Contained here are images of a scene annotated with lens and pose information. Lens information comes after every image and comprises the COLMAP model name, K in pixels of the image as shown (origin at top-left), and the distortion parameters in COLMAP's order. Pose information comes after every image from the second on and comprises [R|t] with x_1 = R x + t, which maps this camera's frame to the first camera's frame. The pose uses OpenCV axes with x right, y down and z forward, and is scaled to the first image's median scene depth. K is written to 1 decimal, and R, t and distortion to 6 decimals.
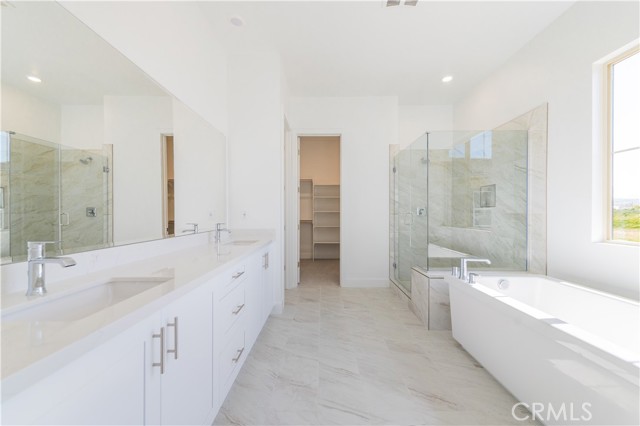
lens RADIAL K [[246.7, 0, 321.3], [0, 246.7, 214.8], [0, 0, 1]] dist [0.002038, -0.000034]
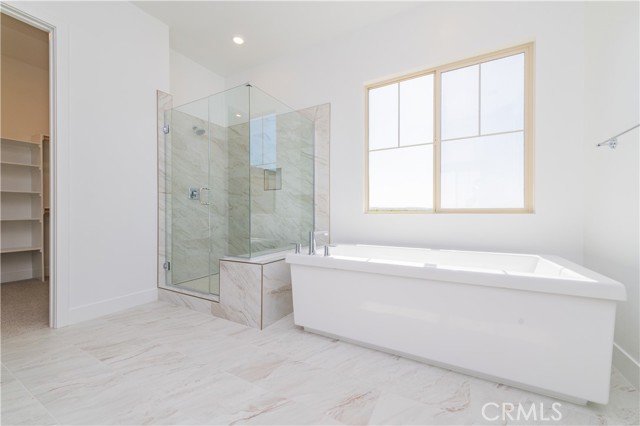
lens RADIAL K [[246.7, 0, 321.3], [0, 246.7, 214.8], [0, 0, 1]] dist [0.002038, -0.000034]
pose [[0.479205, -0.002650, 0.877699, -0.139595], [0.001310, 0.999996, 0.002304, 0.075854], [-0.877702, 0.000046, 0.479207, 0.363536]]
